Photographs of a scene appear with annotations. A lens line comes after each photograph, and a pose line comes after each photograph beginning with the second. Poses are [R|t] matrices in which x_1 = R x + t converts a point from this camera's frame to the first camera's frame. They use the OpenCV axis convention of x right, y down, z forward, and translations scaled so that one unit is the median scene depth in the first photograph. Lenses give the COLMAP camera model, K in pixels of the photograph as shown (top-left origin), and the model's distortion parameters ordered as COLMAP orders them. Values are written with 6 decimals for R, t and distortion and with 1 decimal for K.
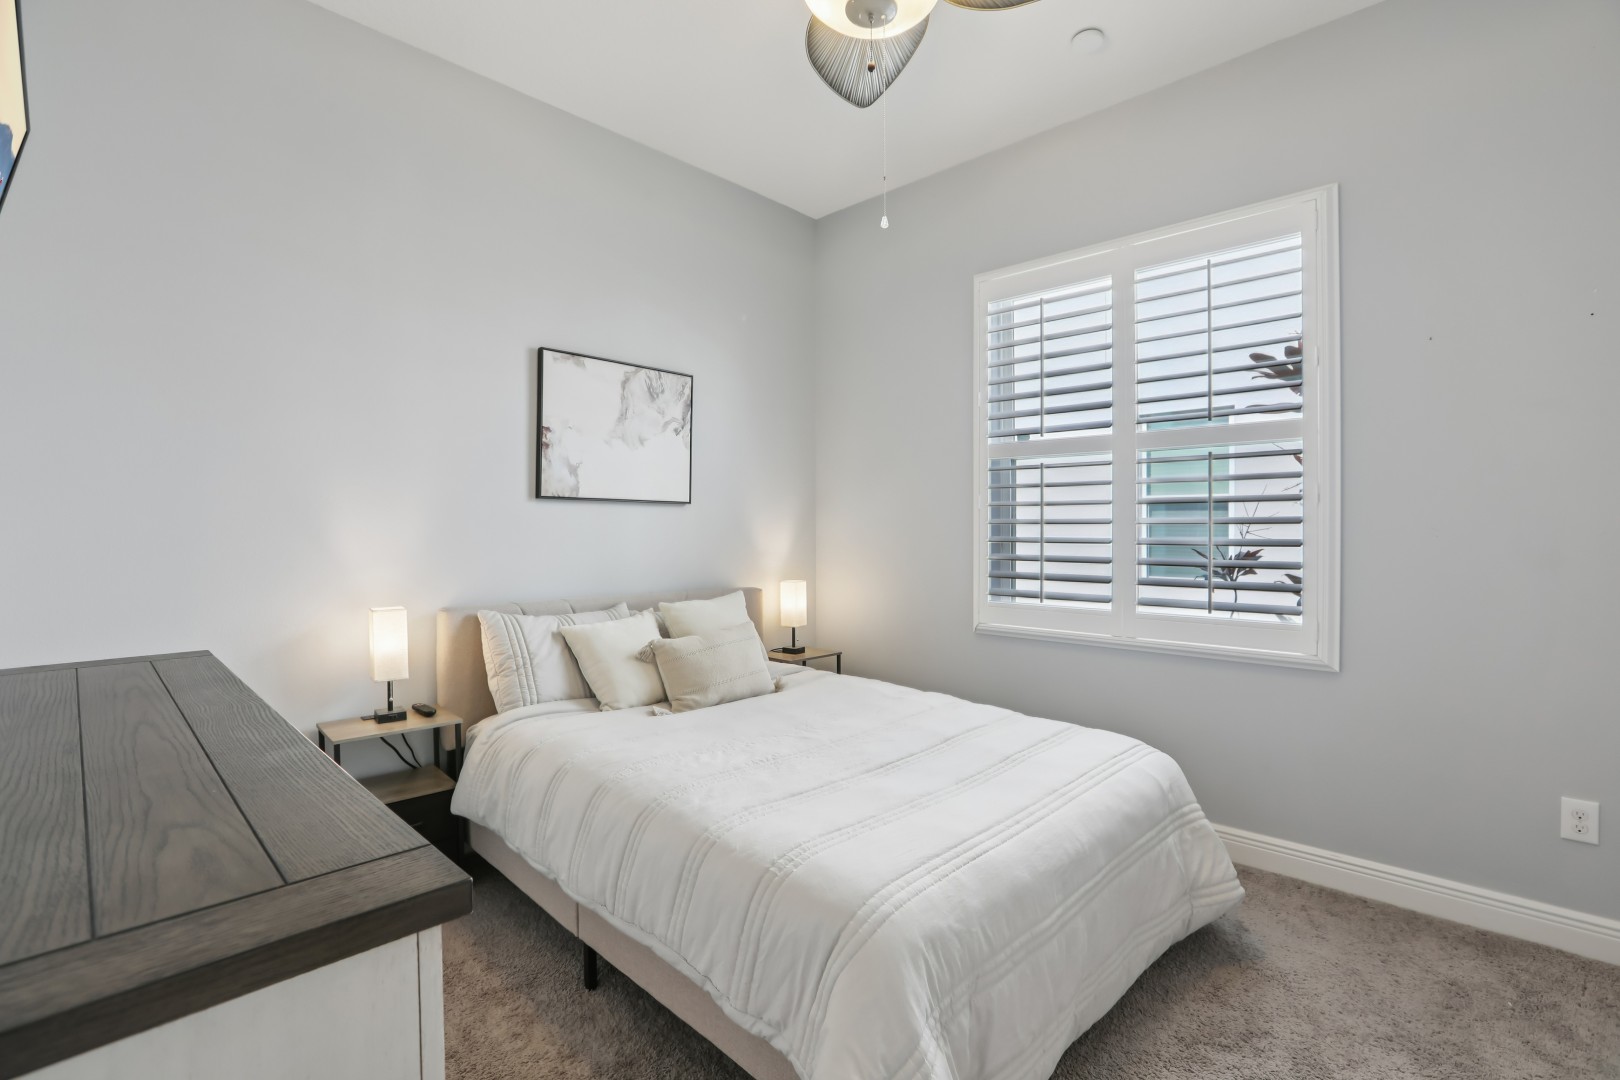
lens RADIAL K [[743.8, 0, 818.5], [0, 743.8, 526.4], [0, 0, 1]] dist [-0.028142, 0.001546]
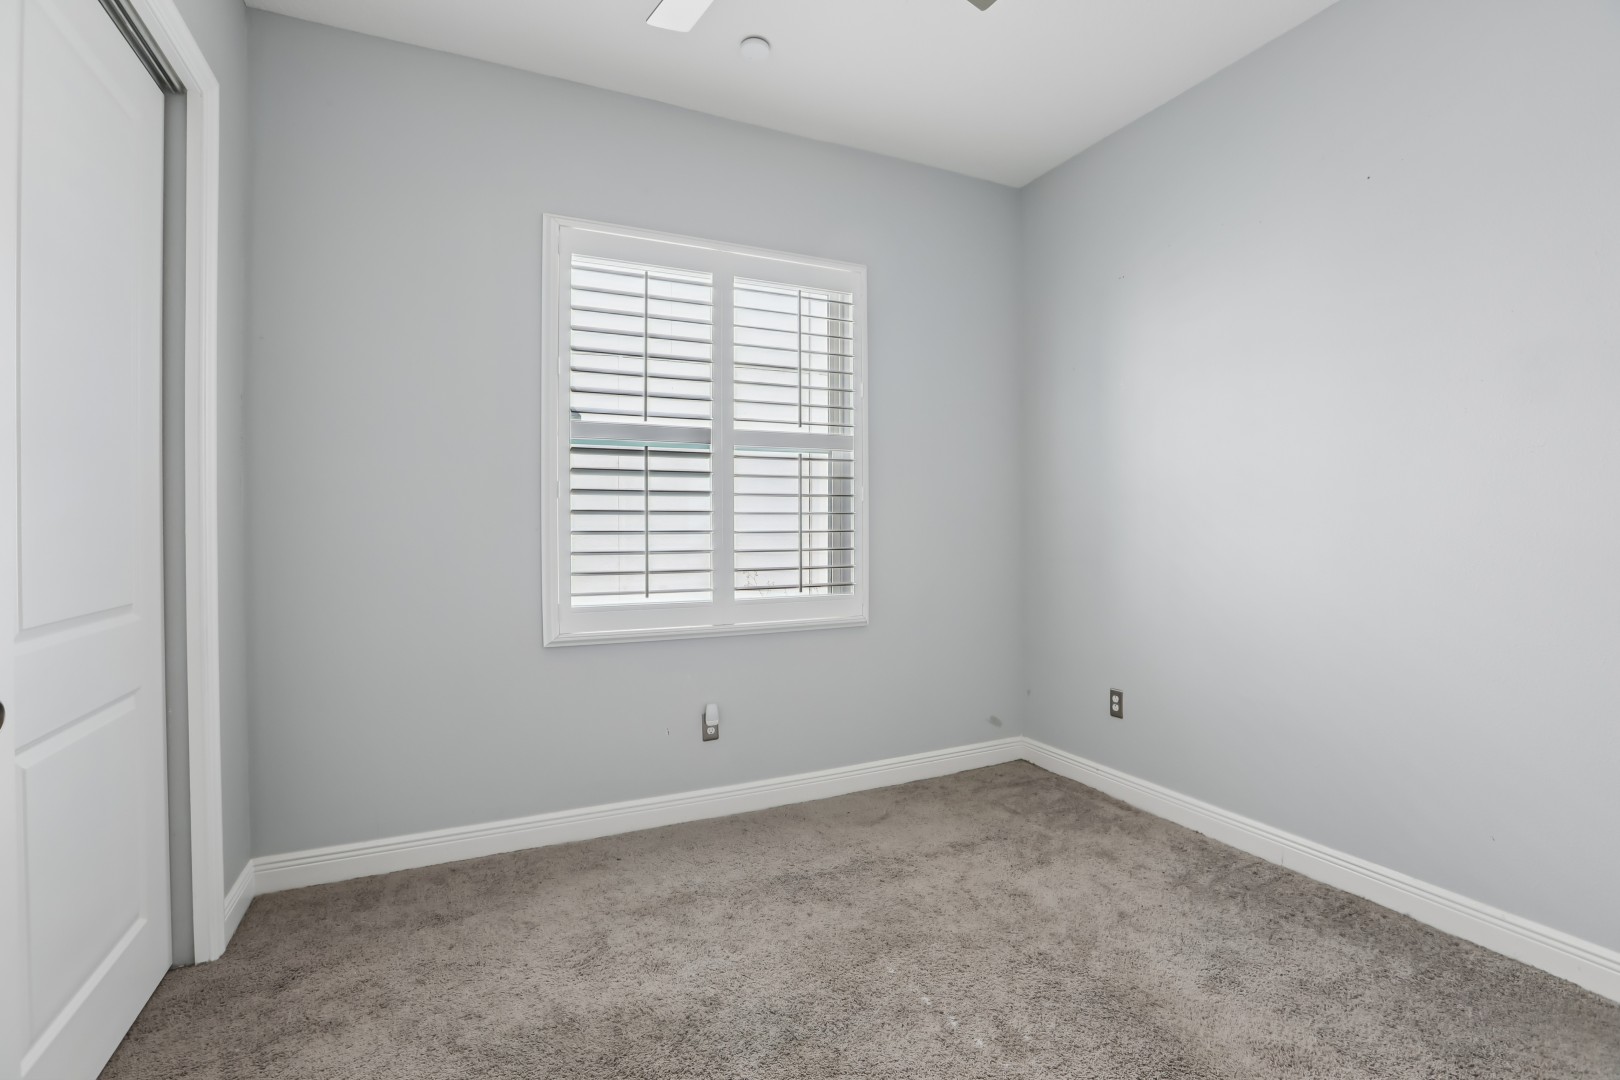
lens RADIAL K [[743.8, 0, 818.5], [0, 743.8, 526.4], [0, 0, 1]] dist [-0.028142, 0.001546]
pose [[0.380124, -0.010148, 0.924880, -0.495388], [0.000047, 0.999940, 0.010953, -0.000380], [-0.924936, -0.004120, 0.380101, 0.463702]]
